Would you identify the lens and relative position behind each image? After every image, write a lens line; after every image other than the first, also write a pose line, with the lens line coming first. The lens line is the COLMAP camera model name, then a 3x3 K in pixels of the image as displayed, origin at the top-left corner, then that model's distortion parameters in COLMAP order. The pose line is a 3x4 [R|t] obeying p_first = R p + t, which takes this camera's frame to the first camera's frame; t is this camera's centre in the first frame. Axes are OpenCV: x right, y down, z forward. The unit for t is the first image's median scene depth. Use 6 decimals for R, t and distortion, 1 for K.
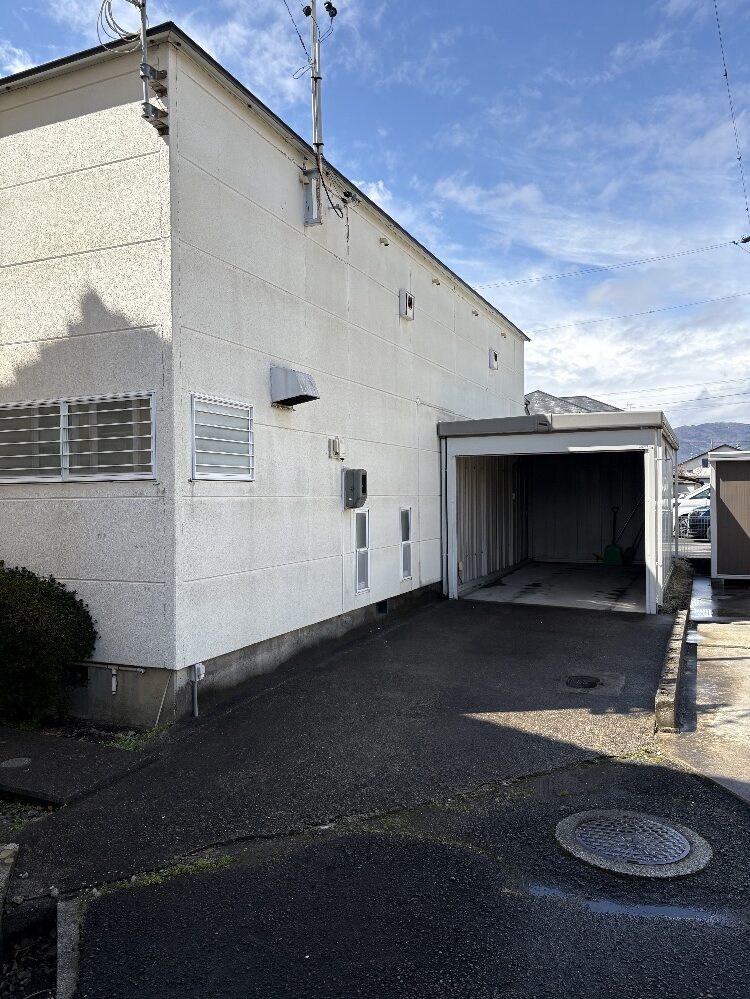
lens RADIAL K [[748.7, 0, 375.0], [0, 748.7, 499.5], [0, 0, 1]] dist [0.012322, -0.003681]
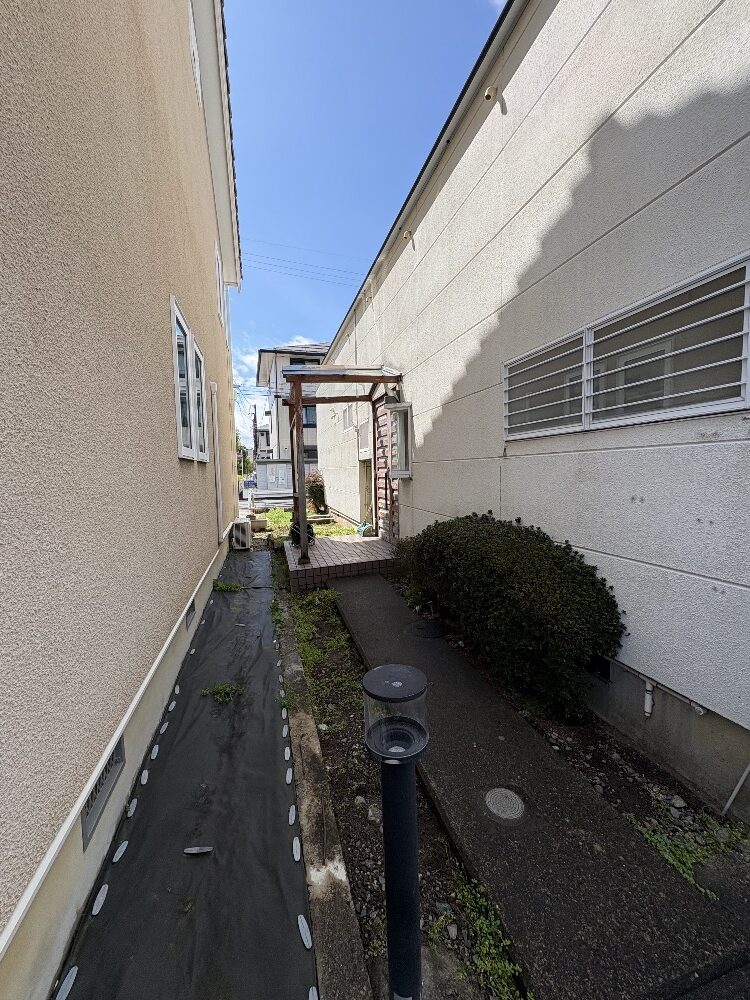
lens RADIAL K [[397.8, 0, 376.1], [0, 397.8, 500.2], [0, 0, 1]] dist [0.002620, -0.000040]
pose [[0.633486, 0.054749, -0.771815, -0.222154], [0.009771, 0.996848, 0.078731, 0.015353], [0.773692, -0.057416, 0.630954, 0.549328]]
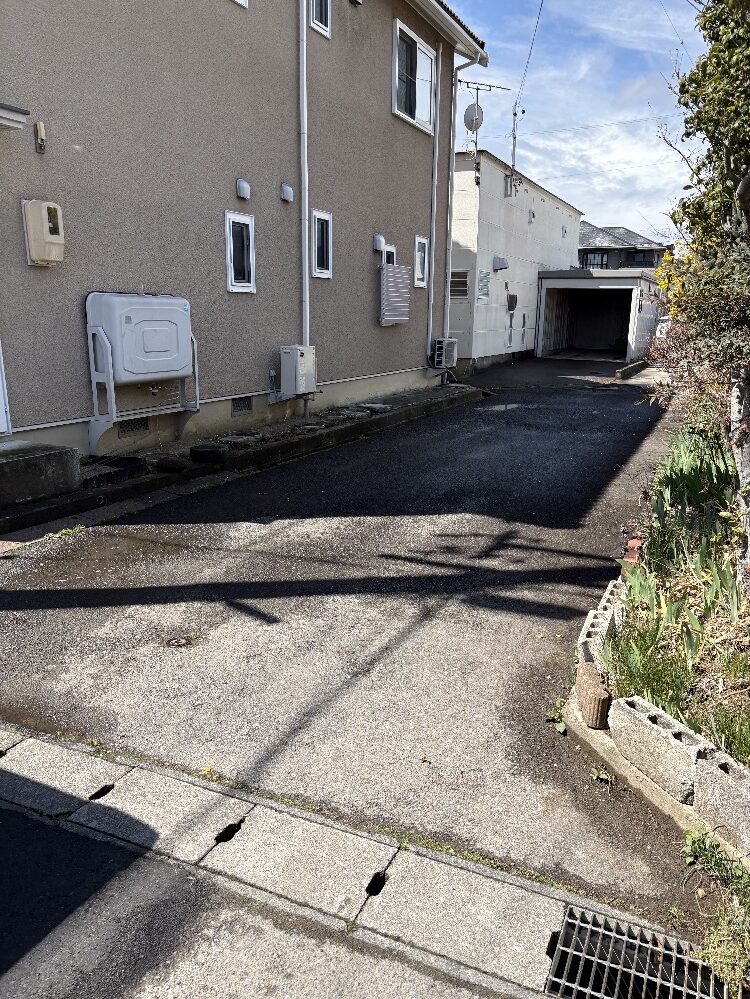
lens RADIAL K [[748.7, 0, 375.0], [0, 748.7, 499.5], [0, 0, 1]] dist [0.012322, -0.003681]
pose [[0.999269, 0.030936, -0.022474, -0.564291], [-0.024595, 0.970040, 0.241697, 0.040200], [0.029278, -0.240968, 0.970091, -2.225563]]
